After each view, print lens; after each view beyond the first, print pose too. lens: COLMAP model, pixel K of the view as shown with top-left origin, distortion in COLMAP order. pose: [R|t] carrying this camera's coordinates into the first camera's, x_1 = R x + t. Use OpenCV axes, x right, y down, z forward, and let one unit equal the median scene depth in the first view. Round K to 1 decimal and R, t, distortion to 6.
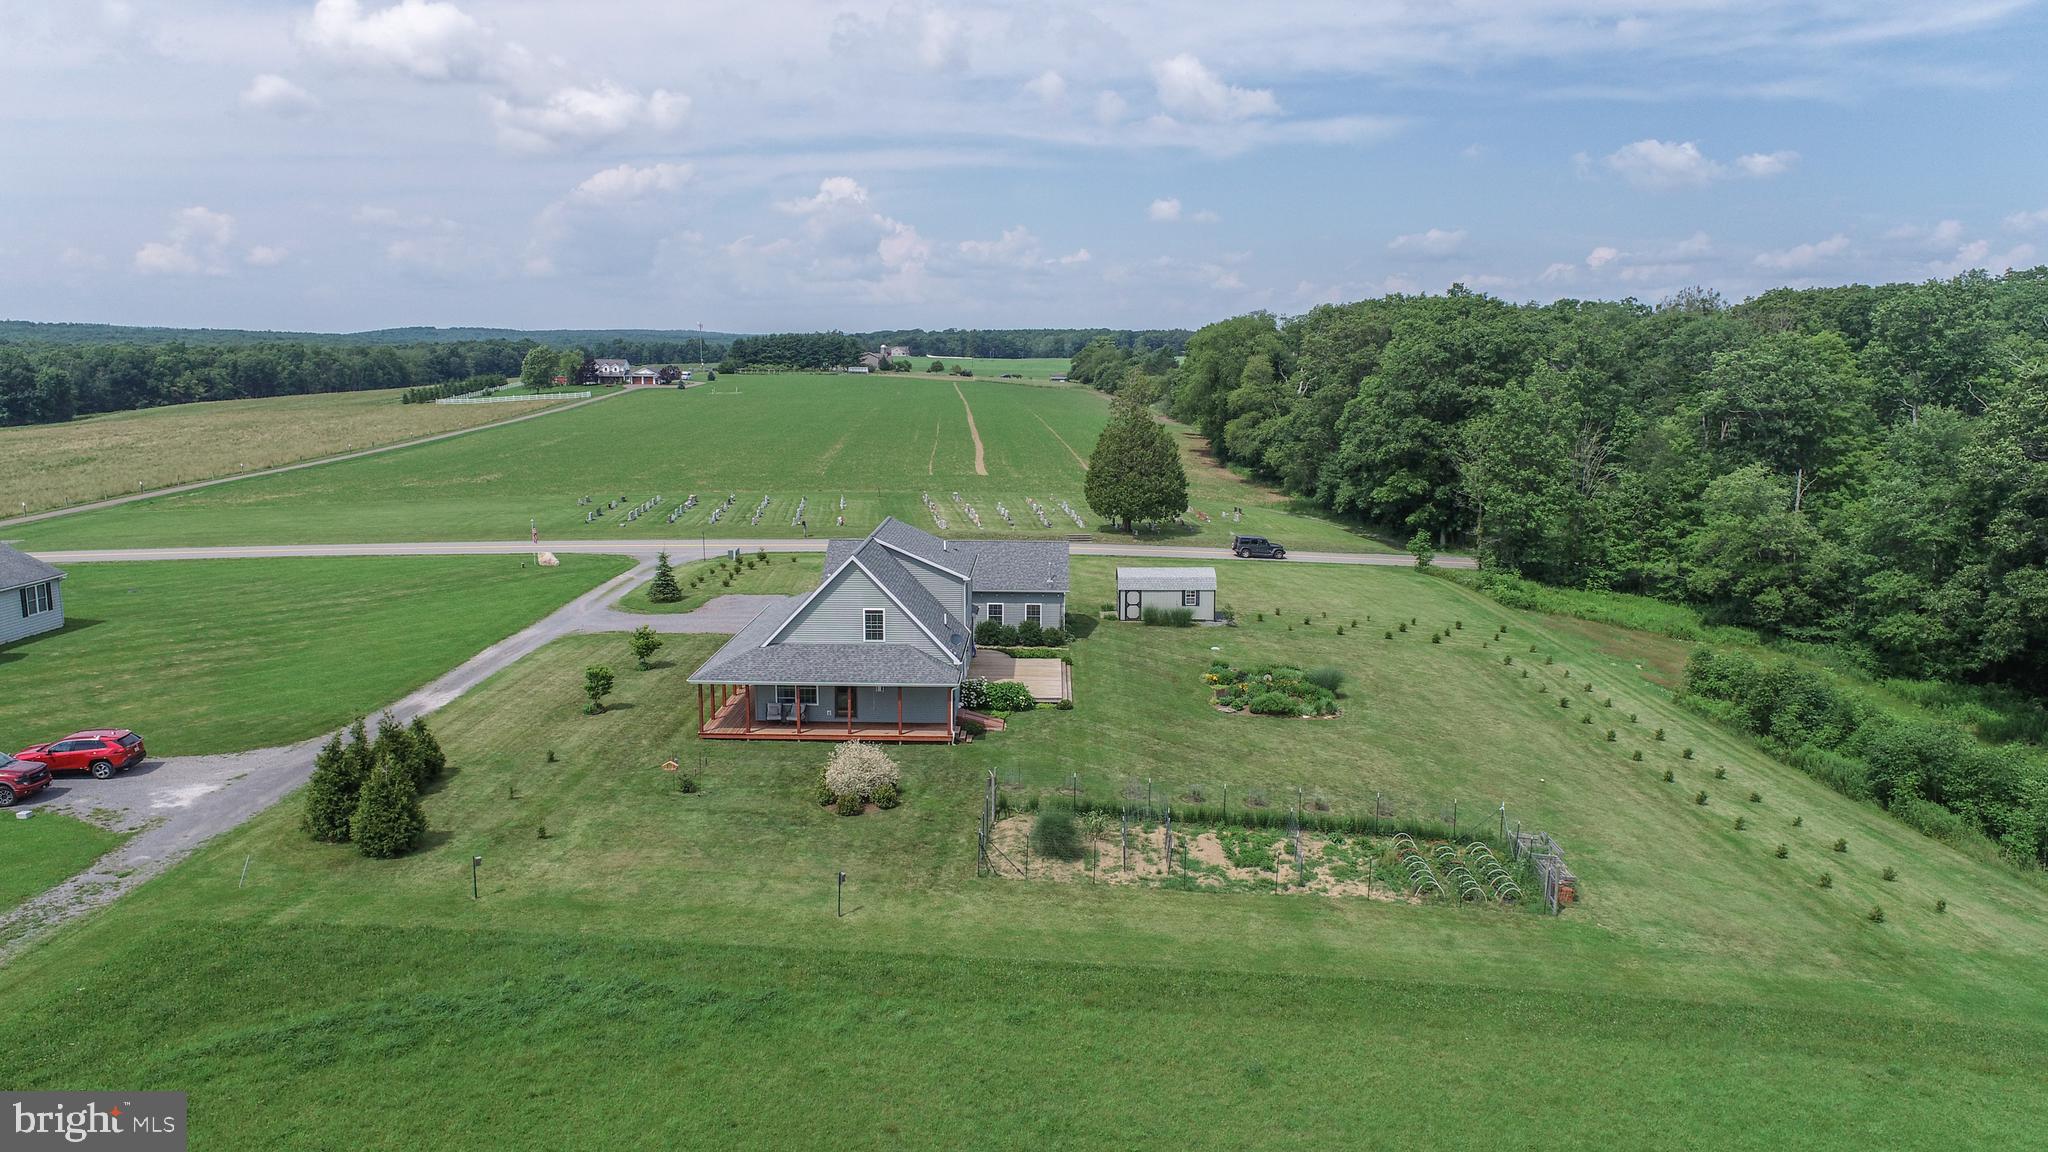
lens RADIAL K [[1391.0, 0, 1021.2], [0, 1391.0, 582.6], [0, 0, 1]] dist [-0.011206, 0.005454]
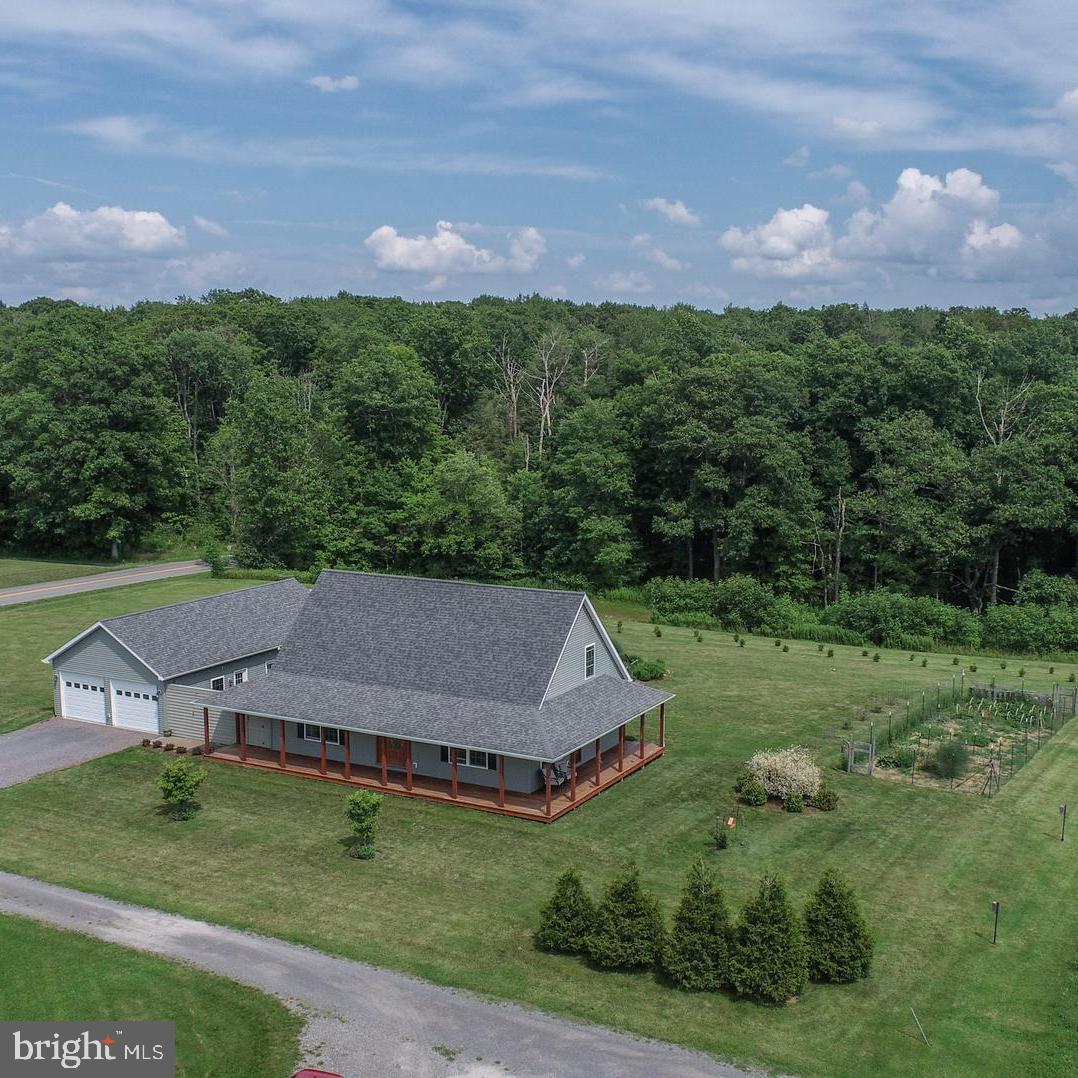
lens RADIAL K [[1382.3, 0, 540.8], [0, 1382.3, 608.1], [0, 0, 1]] dist [-0.014795, -0.001825]
pose [[0.458102, -0.168408, 0.872801, -0.463898], [0.150026, 0.982451, 0.110822, -0.057985], [-0.876148, 0.080175, 0.475328, 0.269644]]
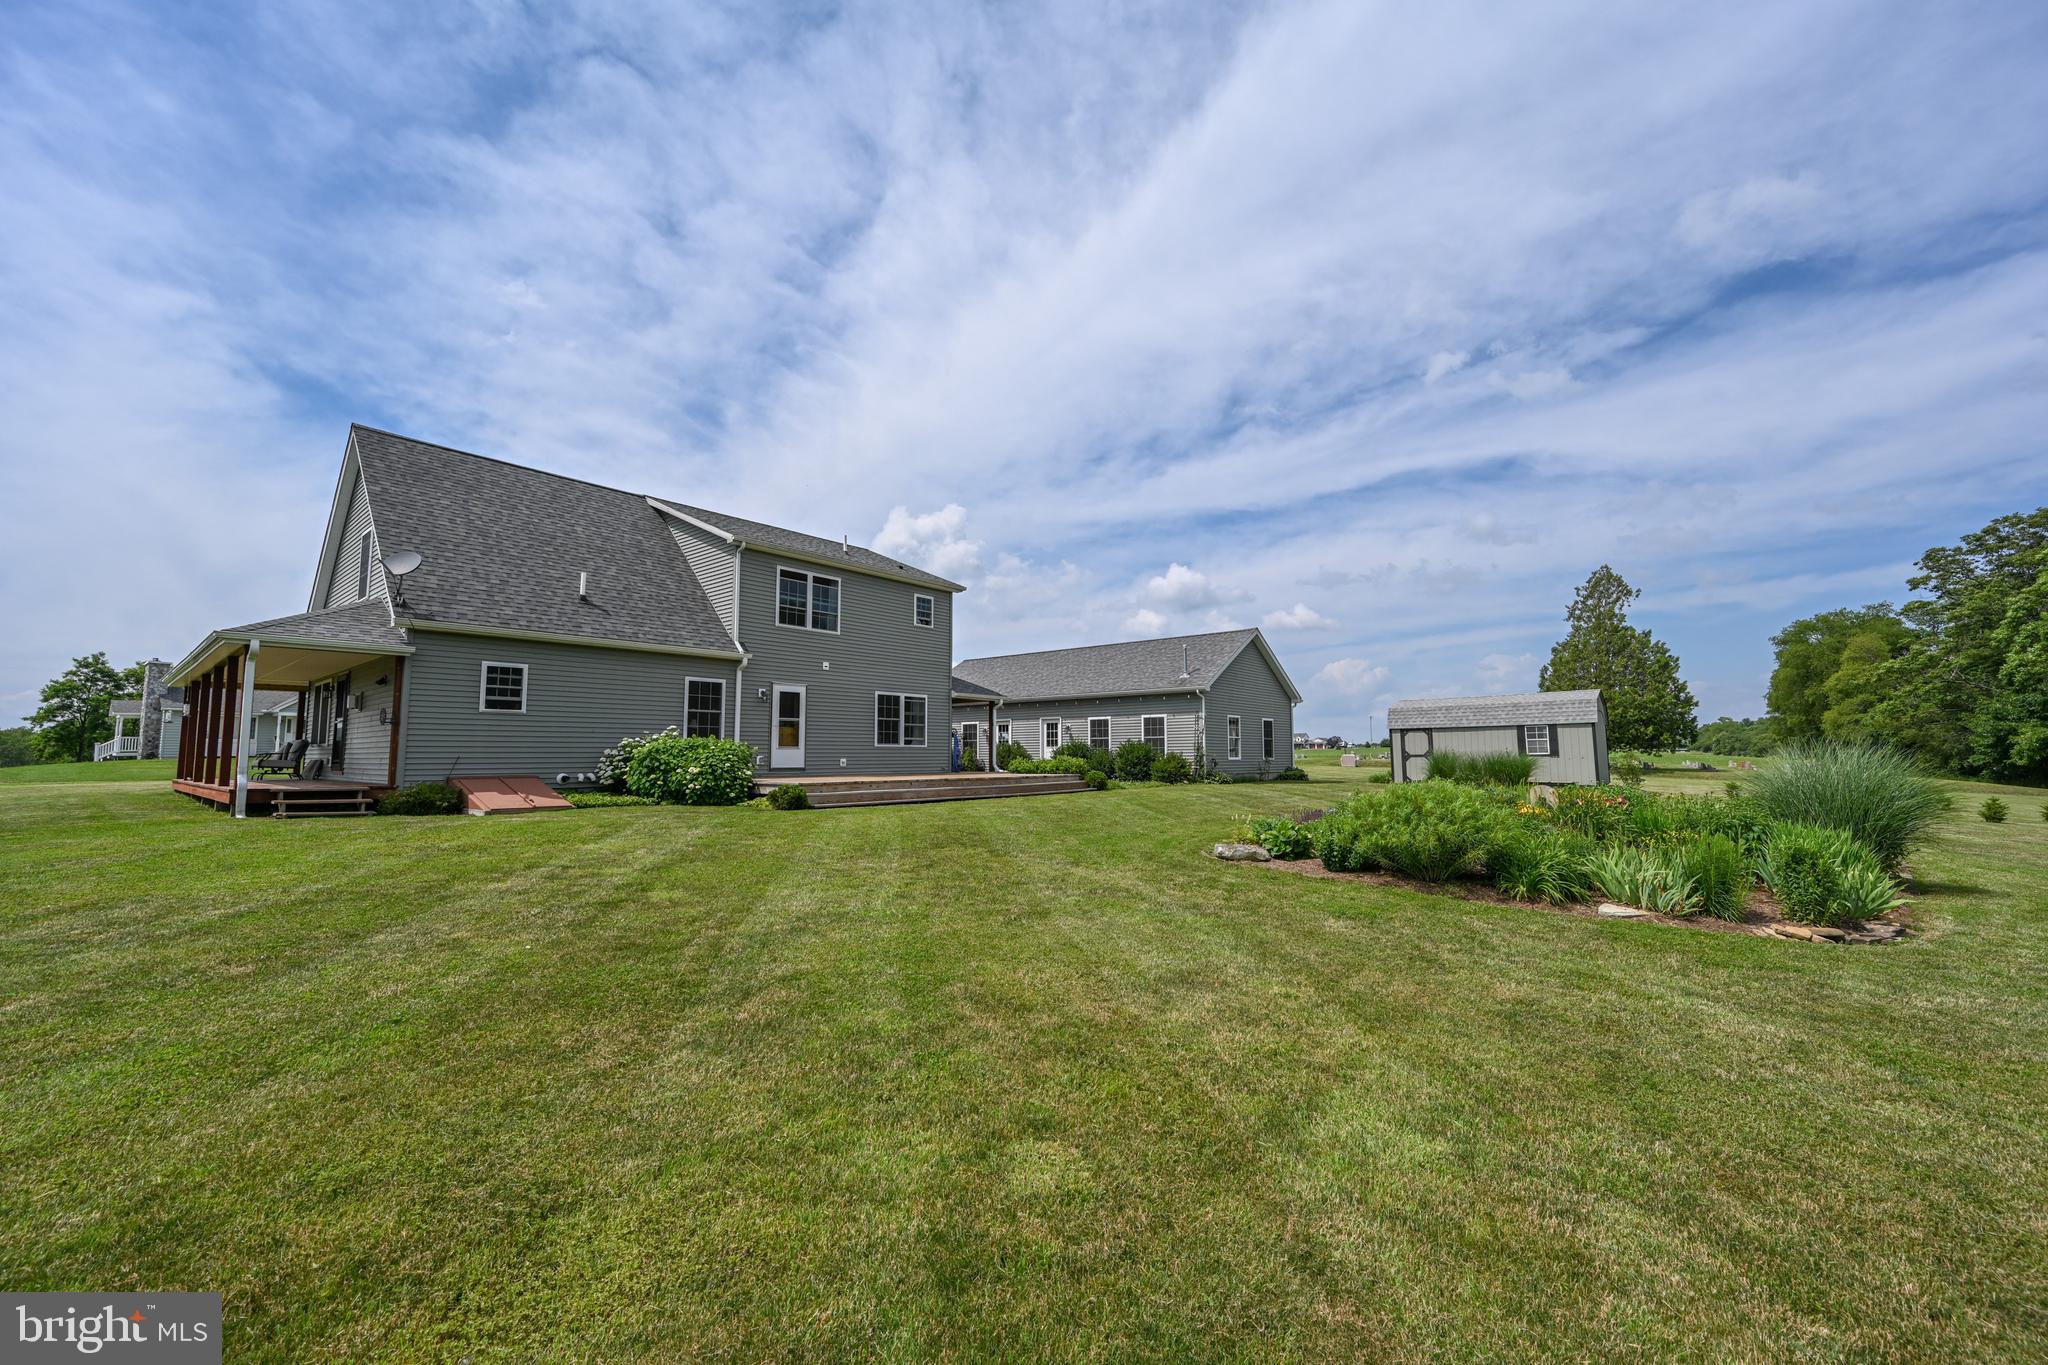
lens RADIAL K [[804.0, 0, 1025.0], [0, 804.0, 699.3], [0, 0, 1]] dist [-0.000139, -0.000286]
pose [[0.777671, -0.053983, -0.626350, 0.109700], [-0.097032, 0.974061, -0.204425, 0.051007], [0.621139, 0.219751, 0.752261, 0.446951]]
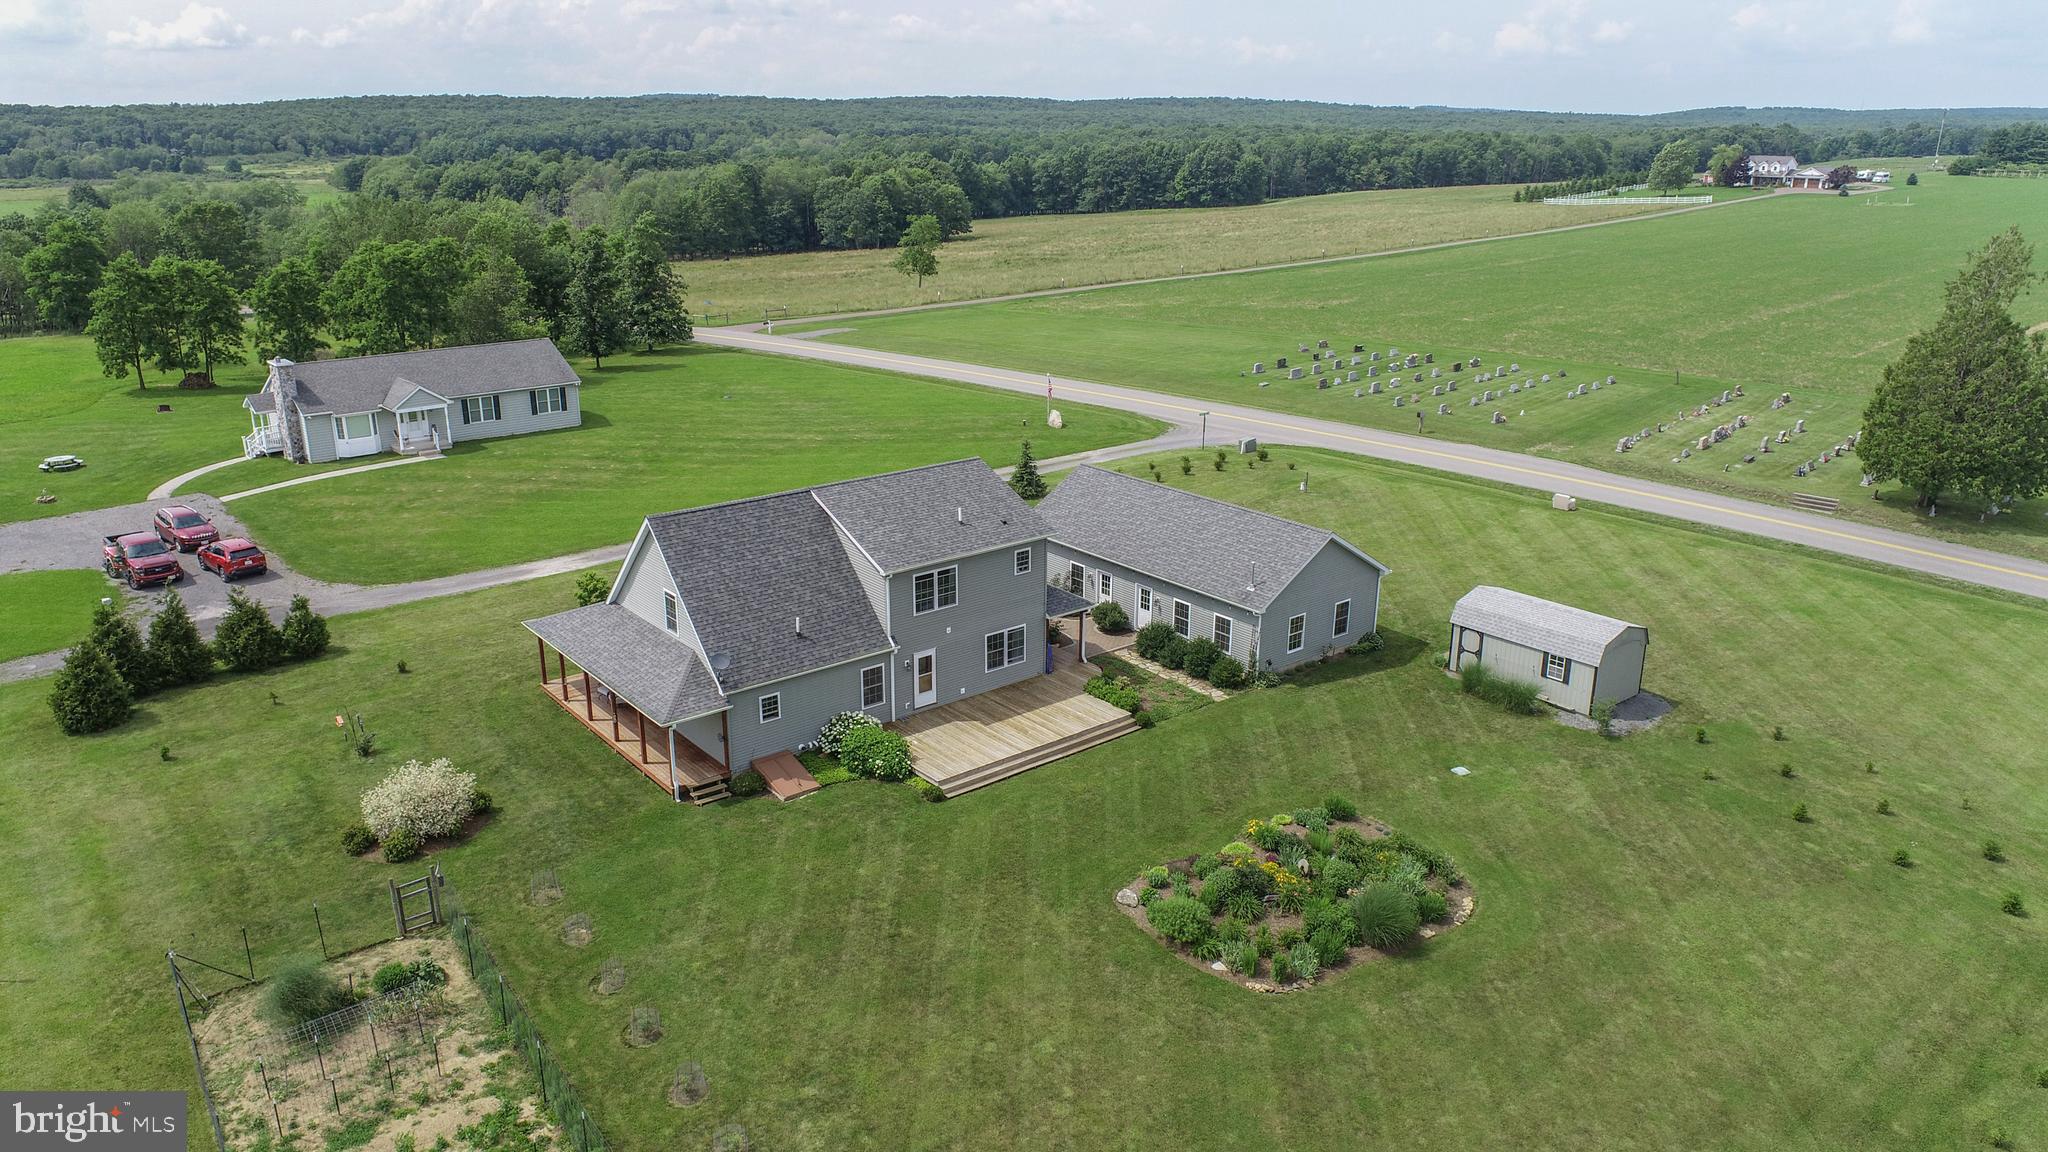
lens RADIAL K [[1391.0, 0, 1021.2], [0, 1391.0, 582.6], [0, 0, 1]] dist [-0.011206, 0.005454]
pose [[0.648913, 0.236800, -0.723075, 0.264459], [-0.126975, 0.970713, 0.203947, -0.077282], [0.750193, -0.040531, 0.659975, 0.305083]]
